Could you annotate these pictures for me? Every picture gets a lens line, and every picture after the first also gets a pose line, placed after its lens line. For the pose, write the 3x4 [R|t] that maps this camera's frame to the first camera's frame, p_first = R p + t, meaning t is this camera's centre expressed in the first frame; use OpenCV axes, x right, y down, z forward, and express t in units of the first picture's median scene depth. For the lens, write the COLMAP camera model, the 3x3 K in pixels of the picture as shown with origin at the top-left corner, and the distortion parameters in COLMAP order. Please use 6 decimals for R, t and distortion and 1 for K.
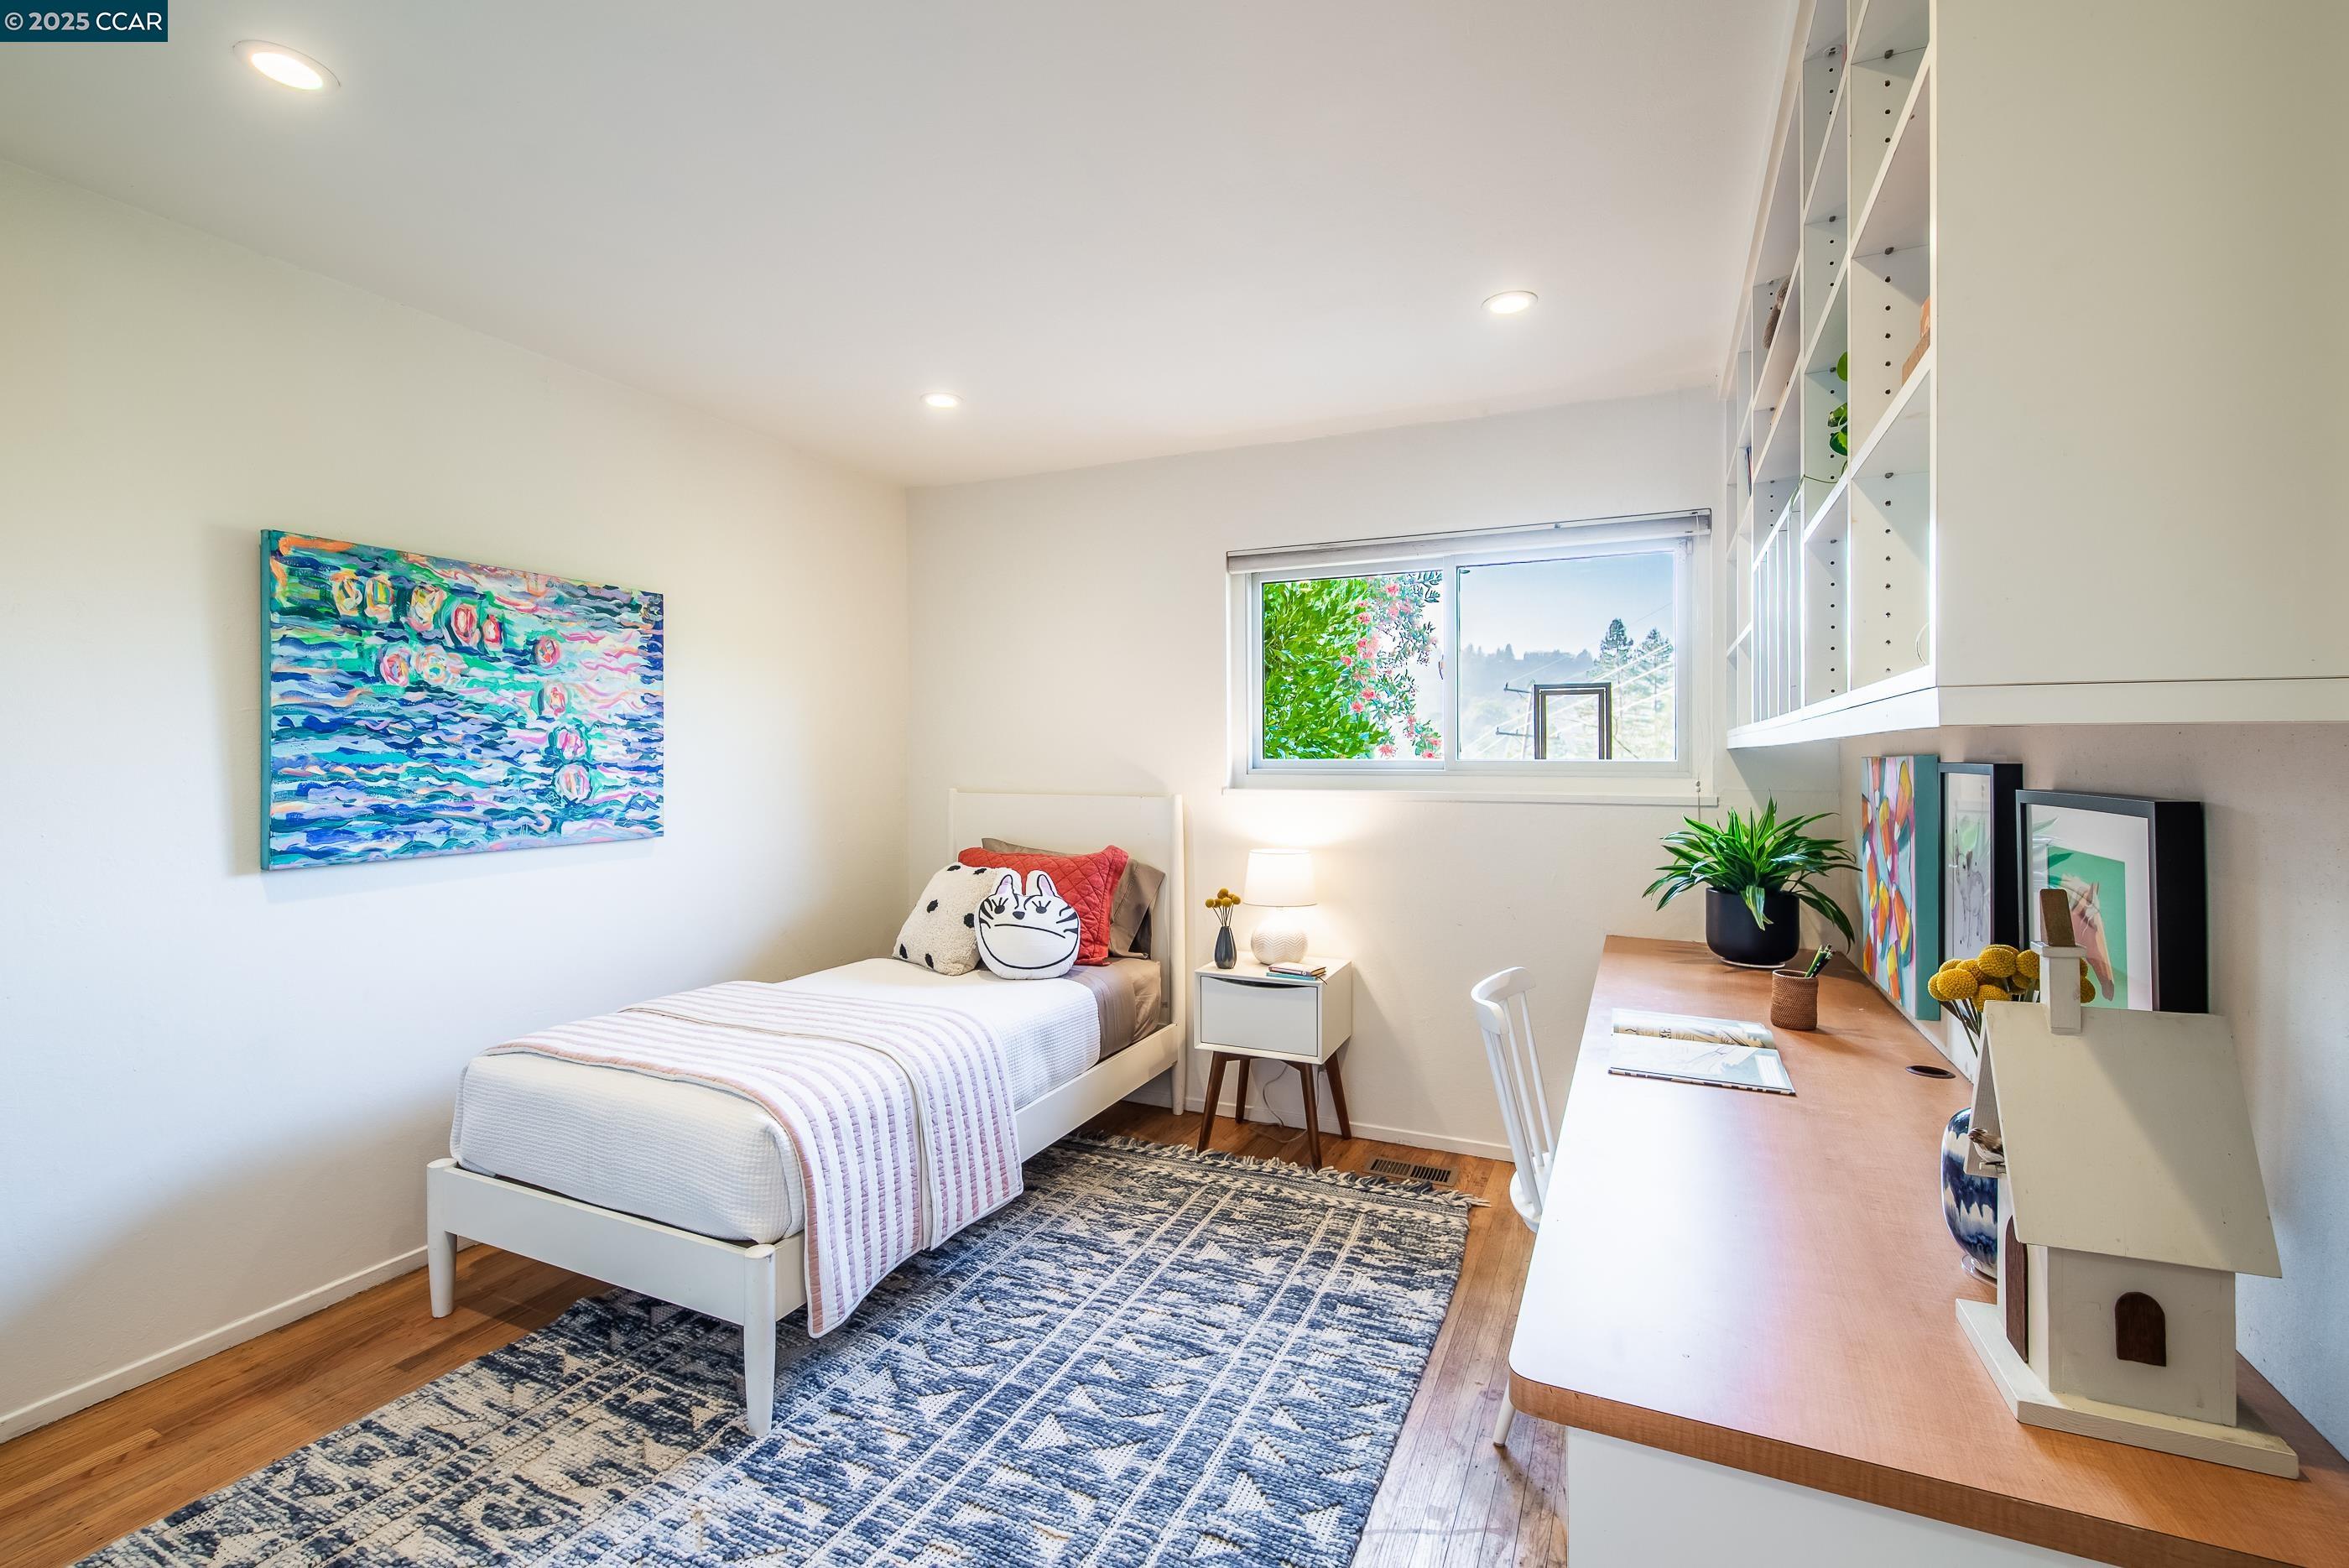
lens RADIAL K [[1019.9, 0, 1182.4], [0, 1019.9, 736.0], [0, 0, 1]] dist [-0.000324, 0.000183]
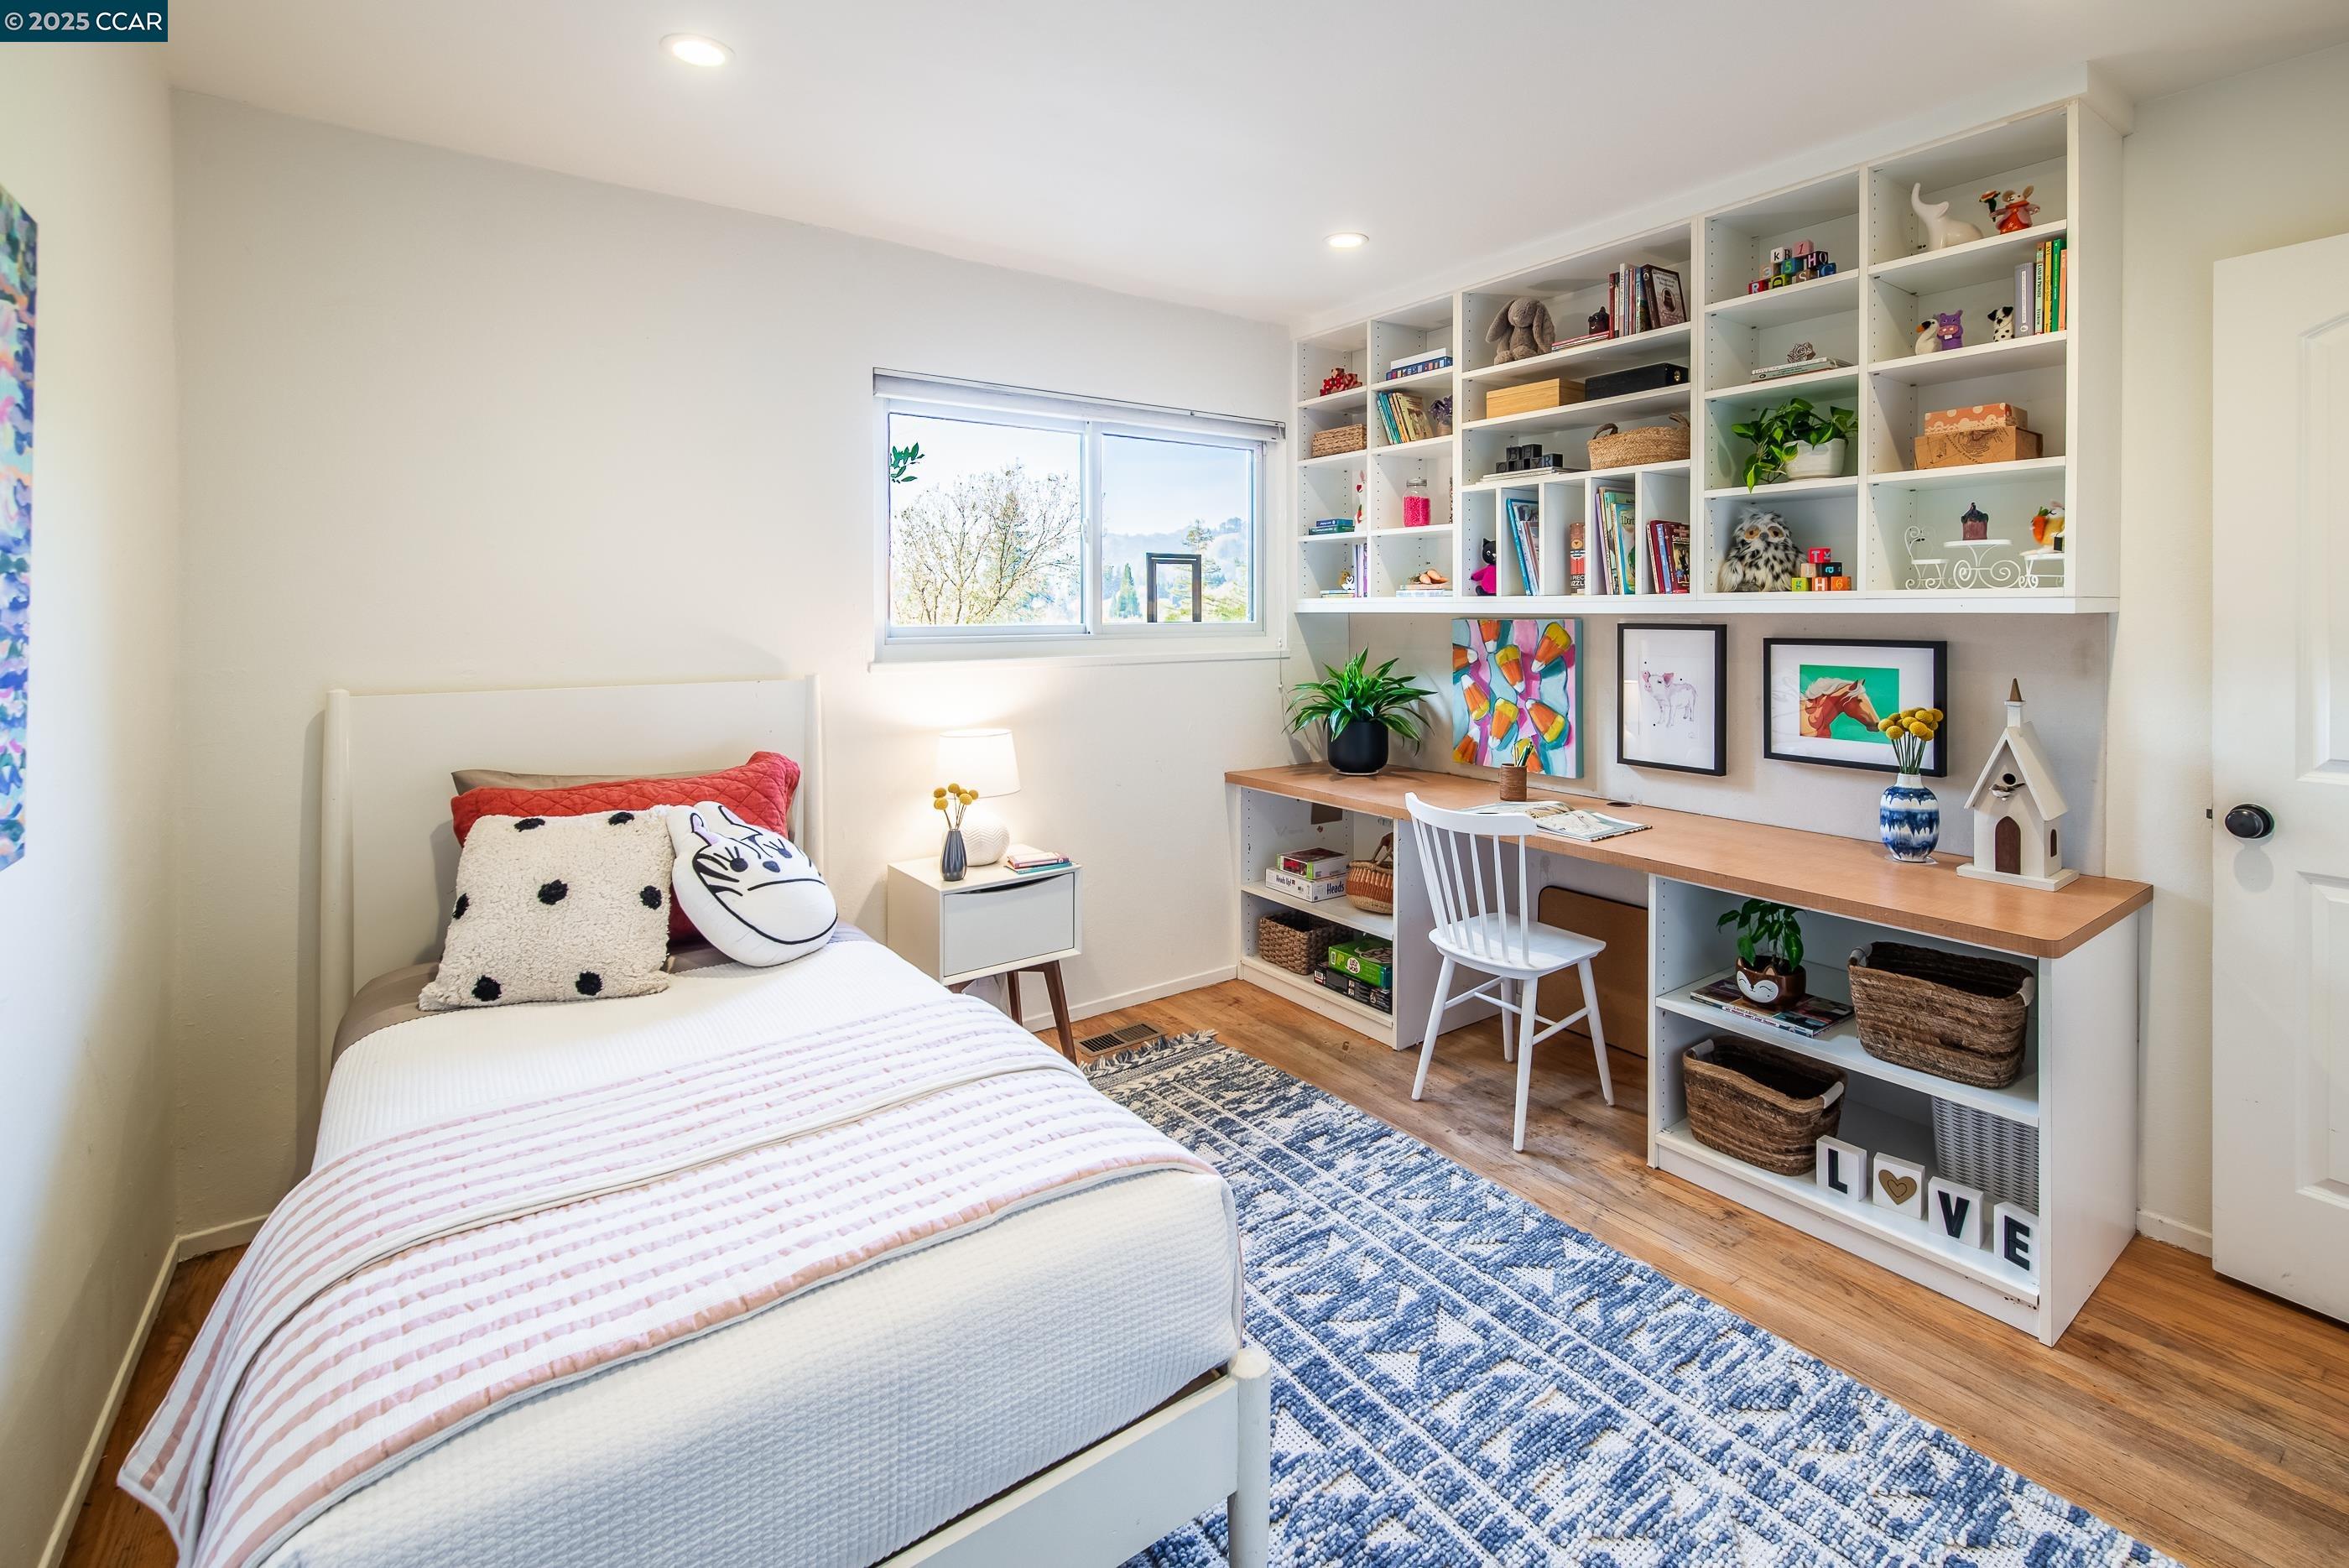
lens RADIAL K [[1037.9, 0, 1274.5], [0, 1037.9, 594.6], [0, 0, 1]] dist [-0.002463, -0.000415]
pose [[0.471863, 0.012049, 0.881589, -0.865244], [-0.010454, 0.999913, -0.008071, 0.000732], [-0.881610, -0.005407, 0.471948, 0.564211]]
